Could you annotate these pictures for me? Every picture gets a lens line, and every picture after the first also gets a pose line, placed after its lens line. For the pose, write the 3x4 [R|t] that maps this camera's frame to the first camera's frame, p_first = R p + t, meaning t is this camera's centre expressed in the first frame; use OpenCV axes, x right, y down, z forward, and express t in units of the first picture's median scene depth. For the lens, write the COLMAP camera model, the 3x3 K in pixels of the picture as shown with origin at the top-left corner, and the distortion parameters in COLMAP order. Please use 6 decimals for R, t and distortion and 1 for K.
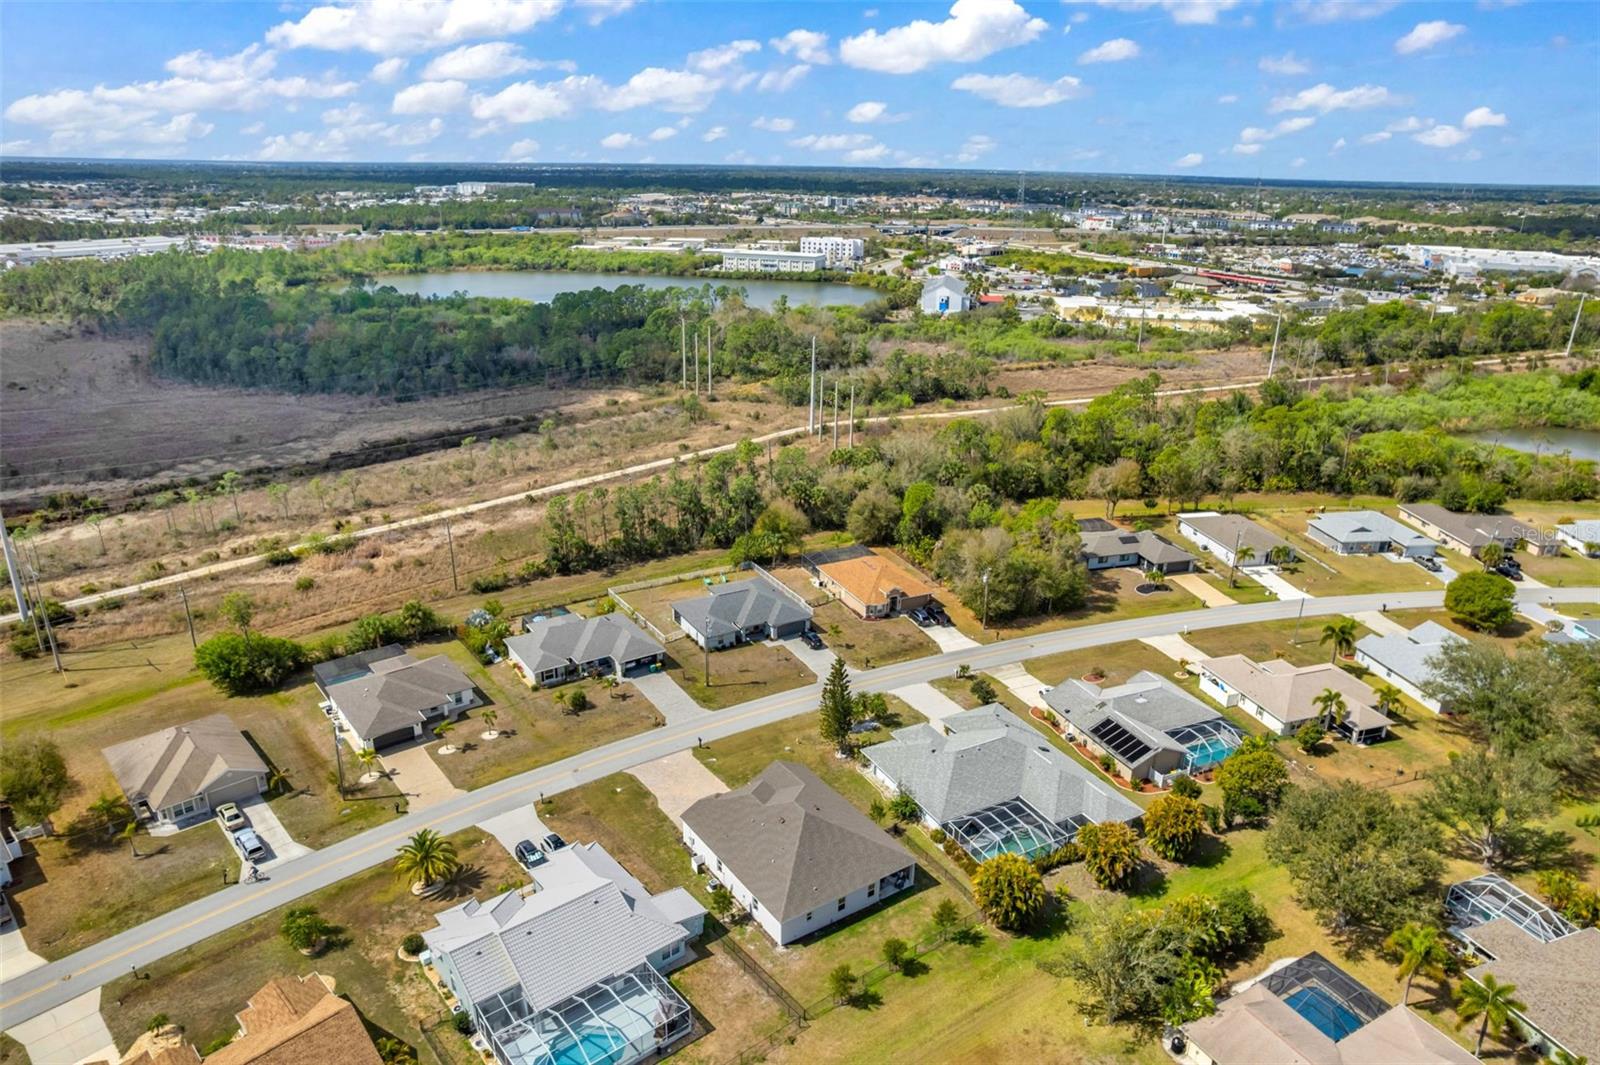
lens RADIAL K [[1033.9, 0, 817.5], [0, 1033.9, 534.2], [0, 0, 1]] dist [-0.074337, 0.067528]
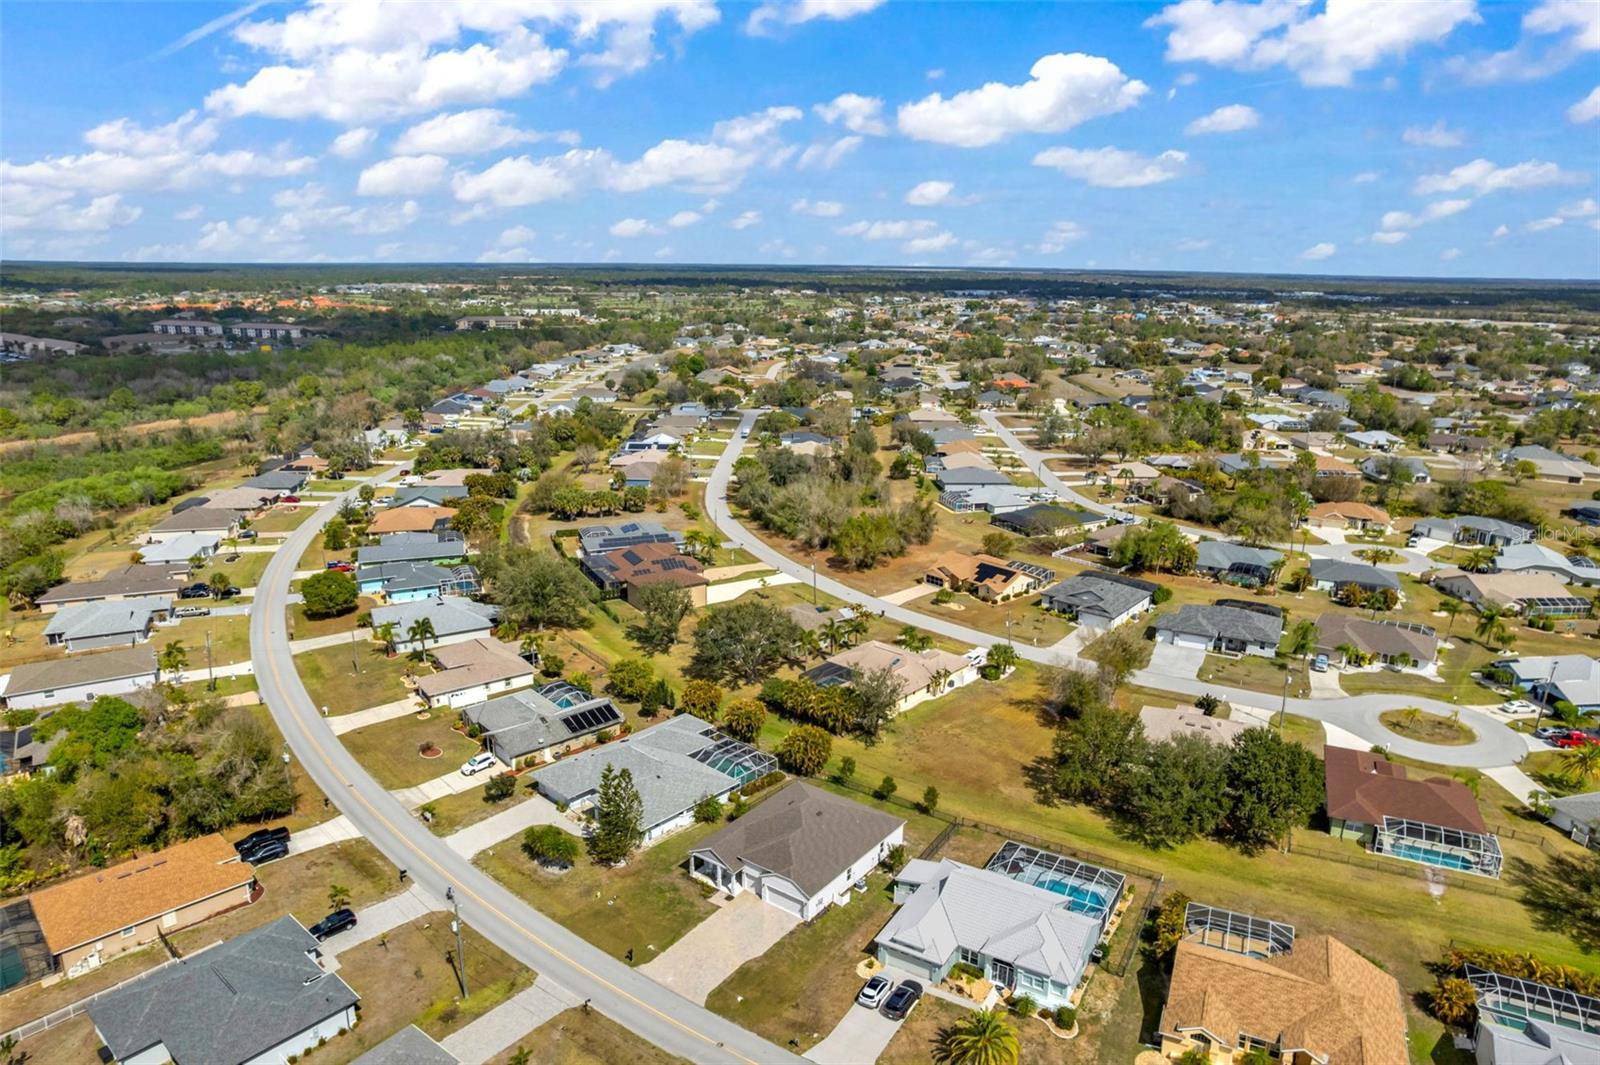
lens RADIAL K [[1037.0, 0, 817.8], [0, 1037.0, 522.1], [0, 0, 1]] dist [-0.068601, 0.057627]
pose [[-0.327985, -0.253461, 0.910046, -0.560845], [0.308272, 0.881883, 0.356721, -0.236667], [-0.892969, 0.397541, -0.211110, 0.621851]]
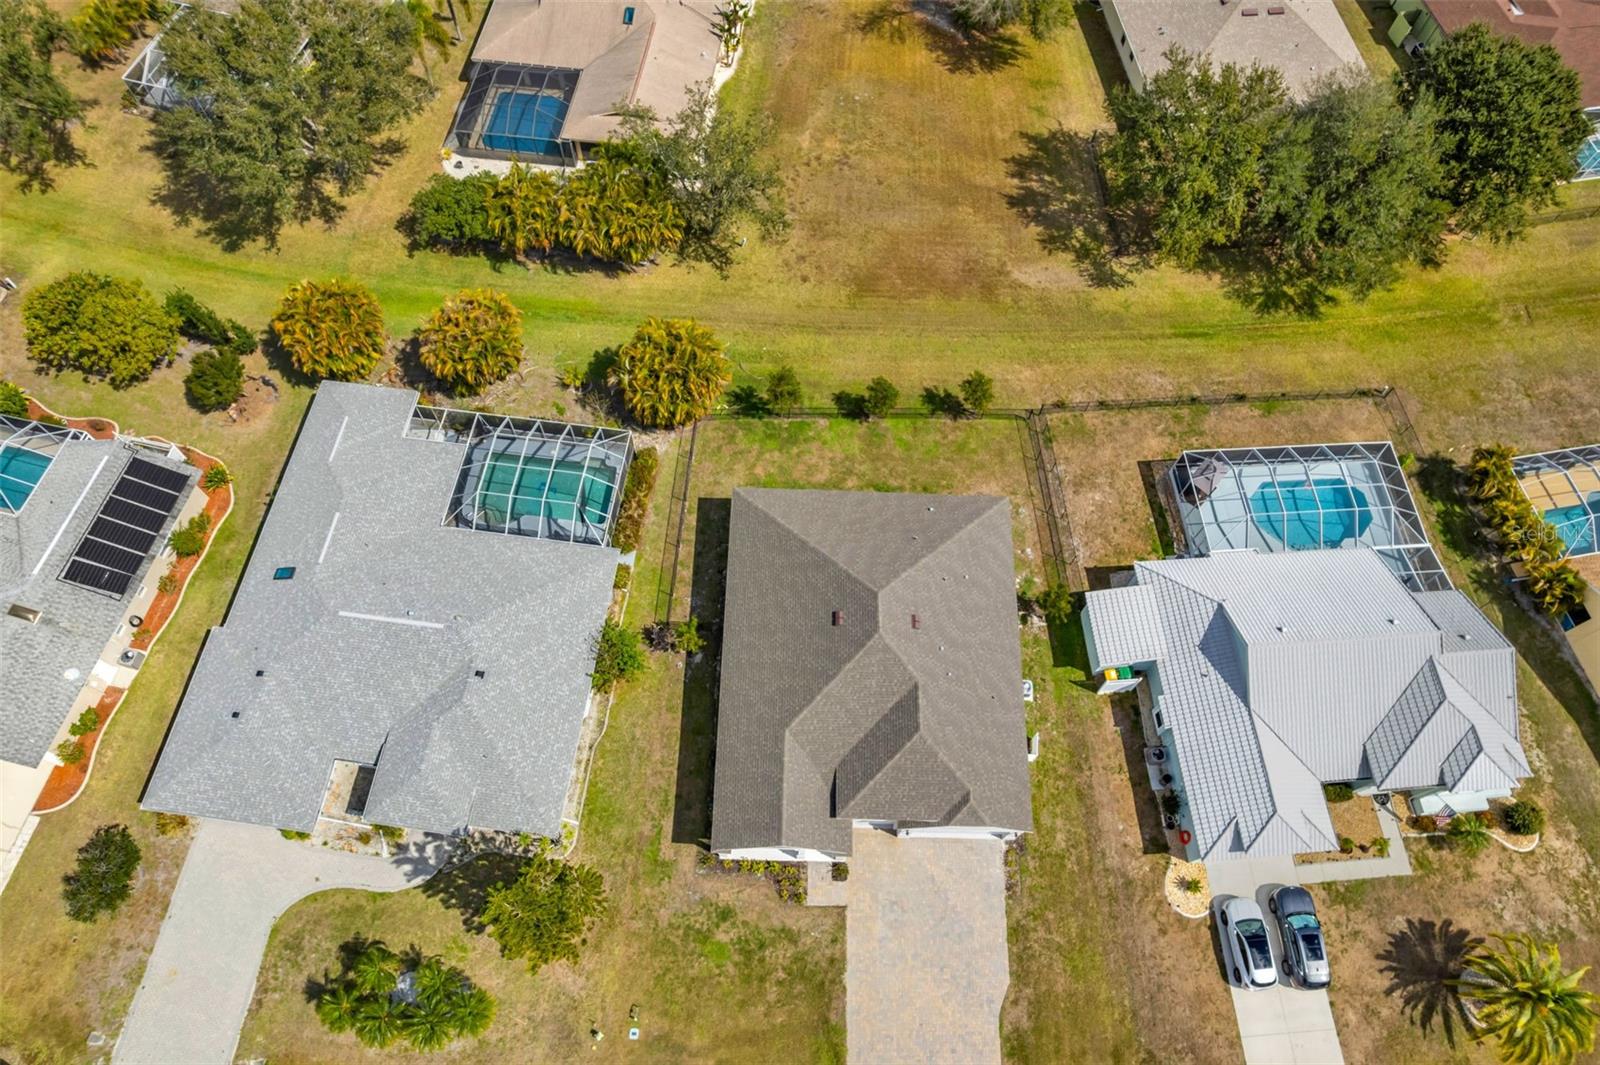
lens RADIAL K [[1037.0, 0, 817.8], [0, 1037.0, 522.1], [0, 0, 1]] dist [-0.068601, 0.057627]
pose [[-0.809563, -0.543868, 0.220941, -0.046635], [0.154758, 0.165324, 0.974021, -0.143348], [-0.566266, 0.822724, -0.049672, 0.563661]]
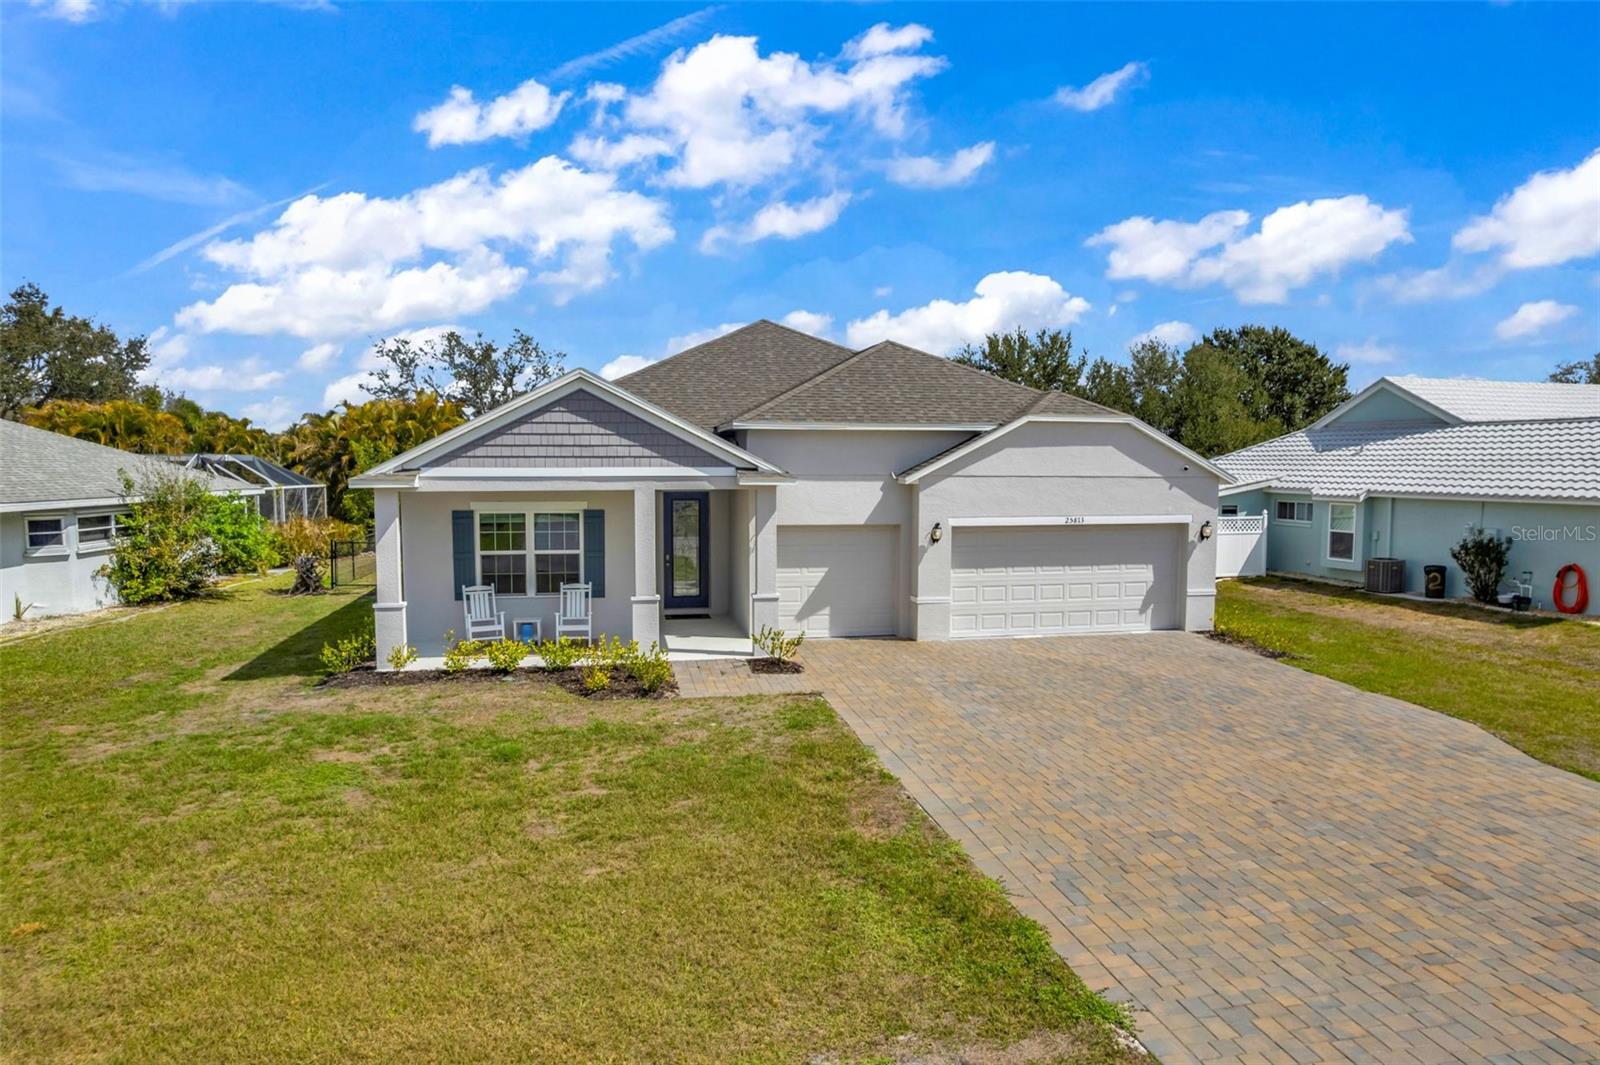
lens RADIAL K [[1021.3, 0, 808.8], [0, 1021.3, 554.3], [0, 0, 1]] dist [-0.062203, 0.050298]
pose [[-0.919479, -0.057596, 0.388897, -0.079508], [0.116419, 0.904952, 0.409277, 0.117810], [-0.375506, 0.421597, -0.825380, 0.699855]]
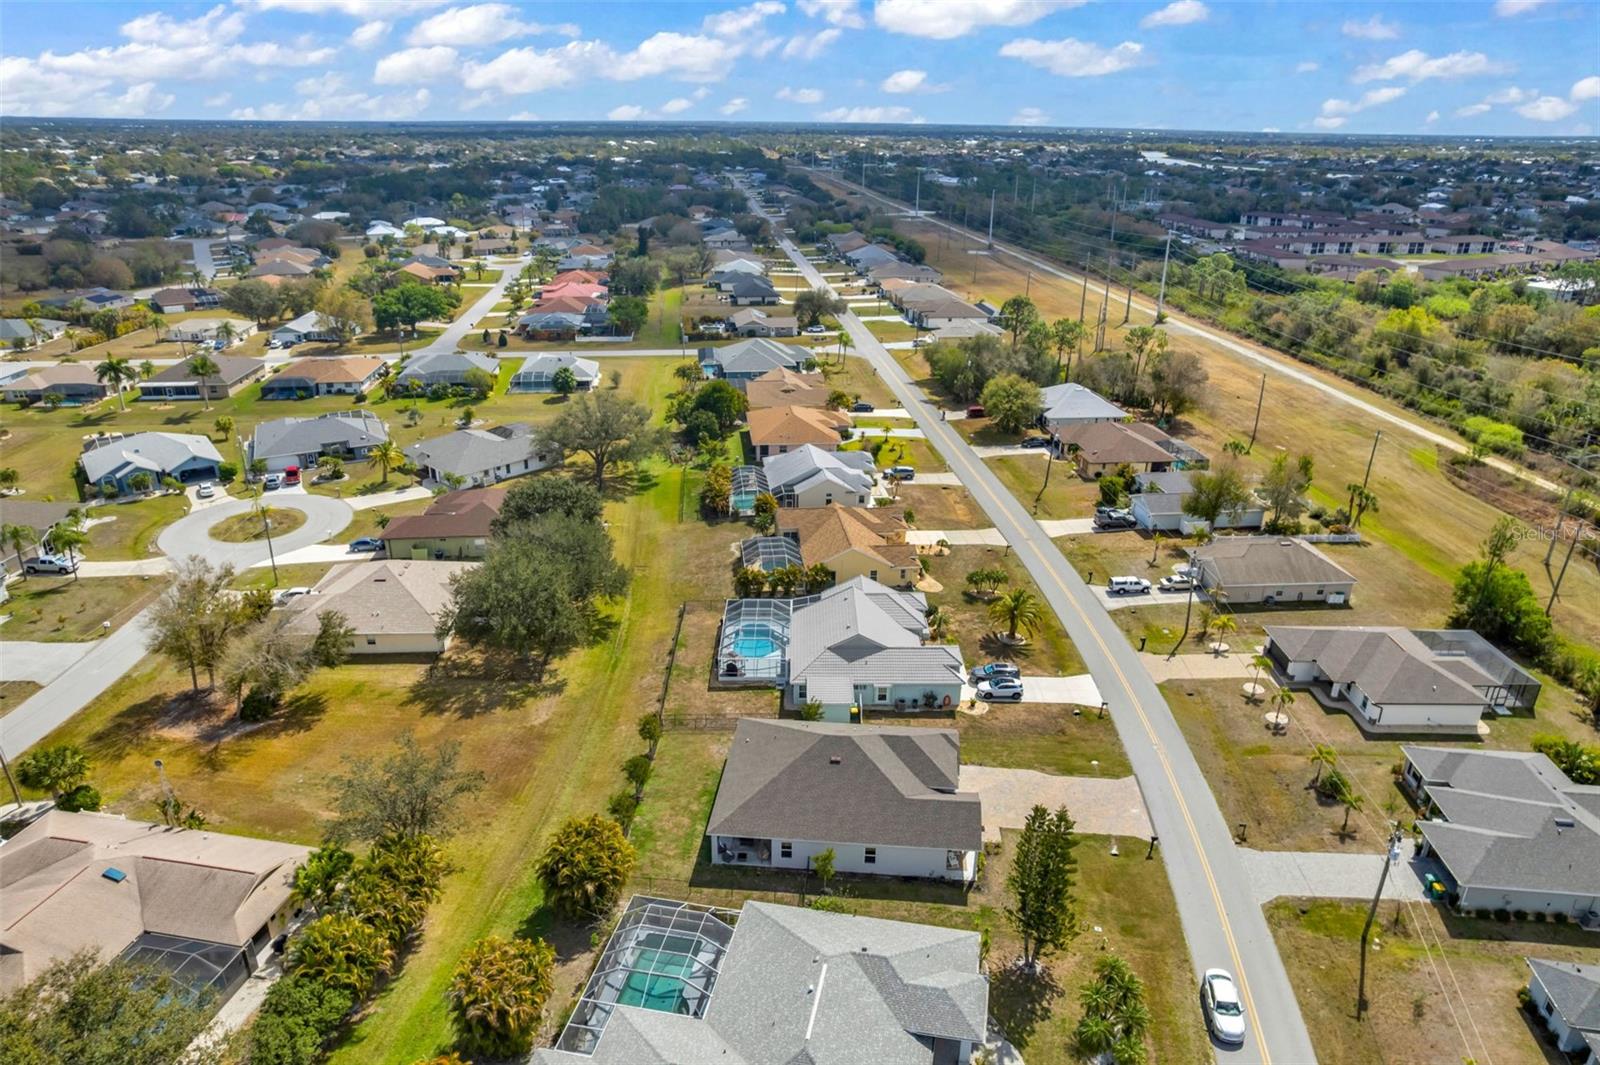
lens RADIAL K [[1037.0, 0, 817.8], [0, 1037.0, 522.1], [0, 0, 1]] dist [-0.068601, 0.057627]
pose [[-0.637771, 0.259592, -0.725163, 0.301658], [-0.285461, 0.794779, 0.535572, -0.168541], [0.715374, 0.548578, -0.432784, 0.701087]]
